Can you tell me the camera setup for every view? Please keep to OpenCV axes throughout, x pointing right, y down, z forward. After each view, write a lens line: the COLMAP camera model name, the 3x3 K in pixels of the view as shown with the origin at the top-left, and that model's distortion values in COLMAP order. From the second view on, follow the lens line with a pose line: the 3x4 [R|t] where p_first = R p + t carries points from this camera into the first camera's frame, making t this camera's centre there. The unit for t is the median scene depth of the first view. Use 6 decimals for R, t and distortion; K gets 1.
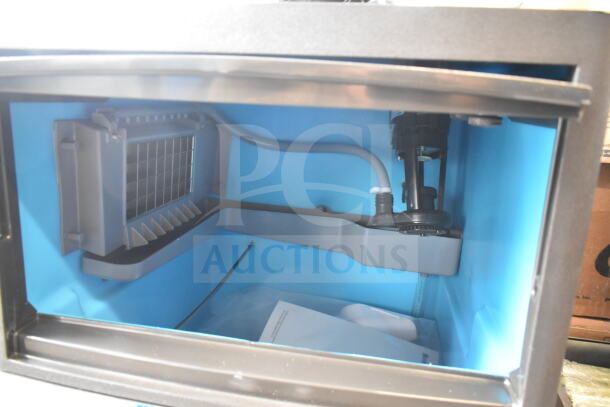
lens RADIAL K [[466.7, 0, 305.0], [0, 466.7, 203.5], [0, 0, 1]] dist [-0.000645, -0.002517]
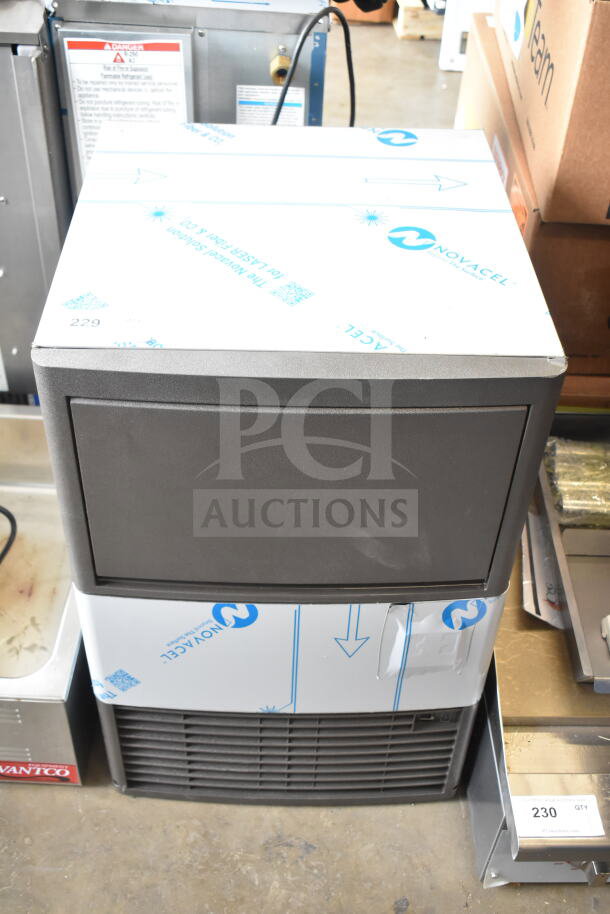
lens RADIAL K [[1031.1, 0, 305.0], [0, 1031.1, 457.0], [0, 0, 1]] dist [0.073346, 0.000719]
pose [[0.980187, -0.138441, 0.141661, -0.361776], [0.047798, 0.859371, 0.509114, -1.081044], [-0.192221, -0.492256, 0.848961, -1.024724]]
